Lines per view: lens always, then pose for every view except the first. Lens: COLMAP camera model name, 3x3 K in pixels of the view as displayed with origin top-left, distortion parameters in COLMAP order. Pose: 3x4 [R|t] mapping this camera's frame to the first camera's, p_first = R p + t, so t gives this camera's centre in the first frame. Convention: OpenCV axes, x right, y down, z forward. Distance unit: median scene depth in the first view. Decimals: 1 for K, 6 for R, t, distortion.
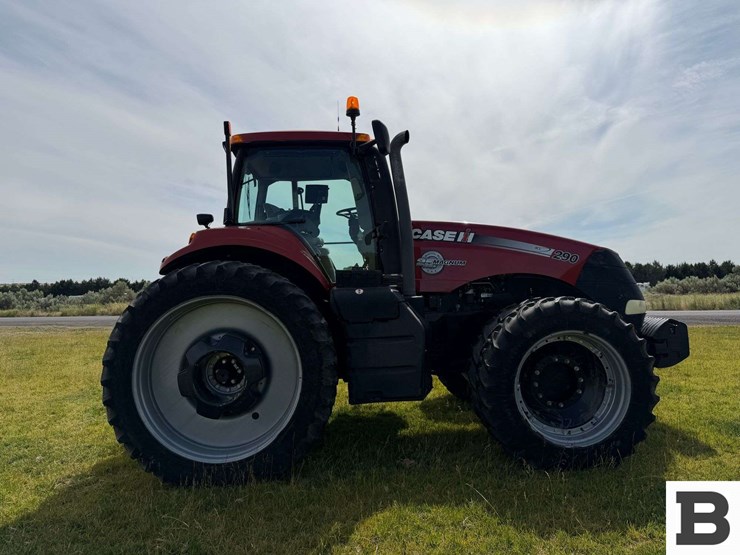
lens RADIAL K [[522.2, 0, 370.0], [0, 522.2, 277.5], [0, 0, 1]] dist [0.007161, 0.001401]
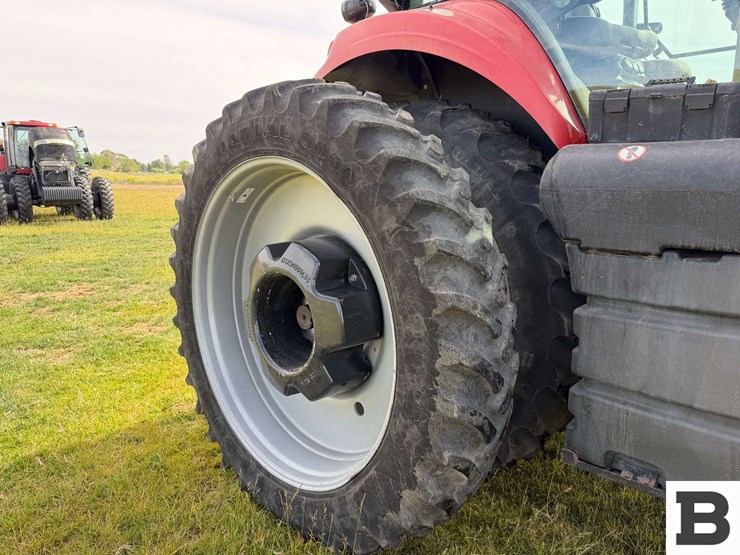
lens RADIAL K [[510.5, 0, 370.0], [0, 510.5, 277.5], [0, 0, 1]] dist [0.005134, 0.000767]
pose [[0.695282, 0.172232, -0.697796, 0.089470], [-0.009986, 0.973085, 0.230229, 0.026860], [0.718668, -0.153106, 0.678288, 0.592719]]
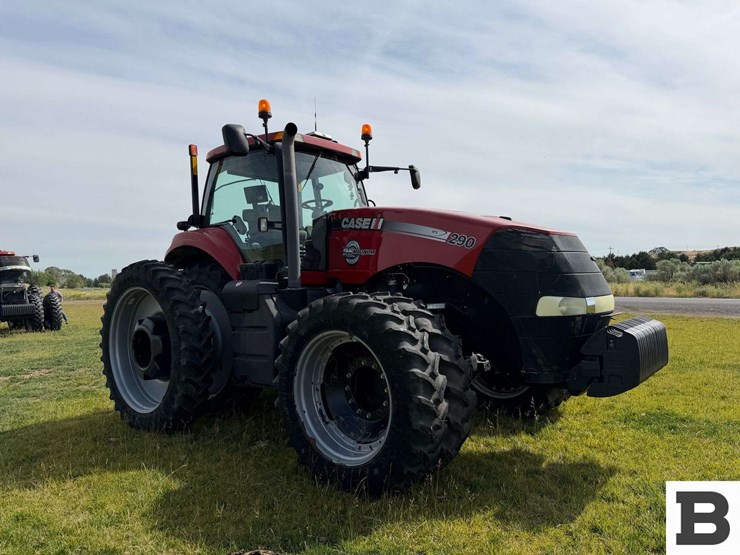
lens RADIAL K [[526.6, 0, 374.6], [0, 526.6, 289.9], [0, 0, 1]] dist [0.000582, -0.003966]
pose [[0.755354, 0.016254, -0.655116, 0.832514], [0.025588, 0.998198, 0.054269, -0.012215], [0.654817, -0.057756, 0.753577, 0.315613]]
